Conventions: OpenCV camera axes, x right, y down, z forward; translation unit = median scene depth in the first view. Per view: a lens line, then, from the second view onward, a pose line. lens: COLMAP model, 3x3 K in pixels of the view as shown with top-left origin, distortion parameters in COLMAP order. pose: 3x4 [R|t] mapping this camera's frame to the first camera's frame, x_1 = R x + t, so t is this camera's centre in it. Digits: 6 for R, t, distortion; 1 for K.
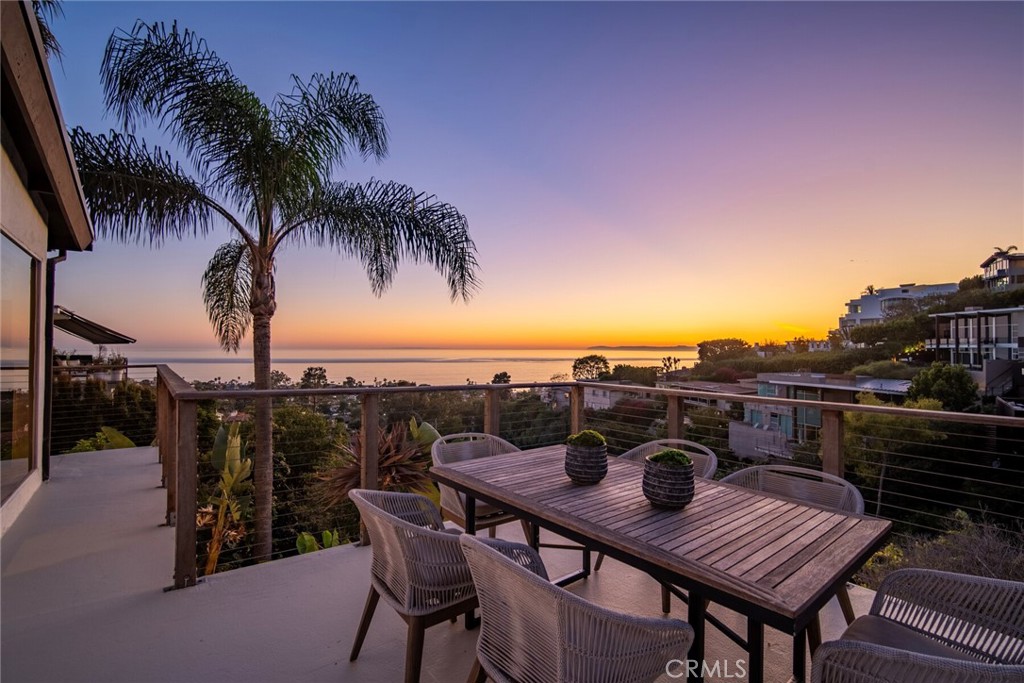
lens RADIAL K [[457.7, 0, 512.0], [0, 457.7, 341.5], [0, 0, 1]] dist [-0.003360, 0.000021]
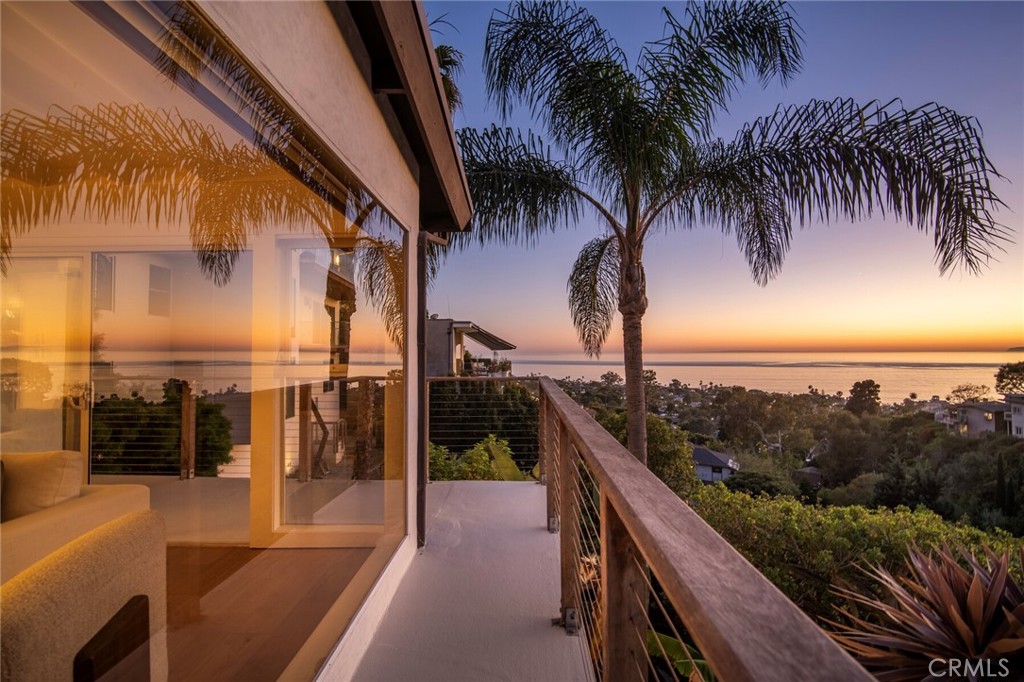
lens RADIAL K [[436.5, 0, 512.0], [0, 436.5, 341.0], [0, 0, 1]] dist [0.000823, 0.000108]
pose [[0.766194, -0.023059, -0.642196, -0.195108], [0.016717, 0.999733, -0.015952, 0.000025], [0.642392, 0.001487, 0.766375, 0.235381]]
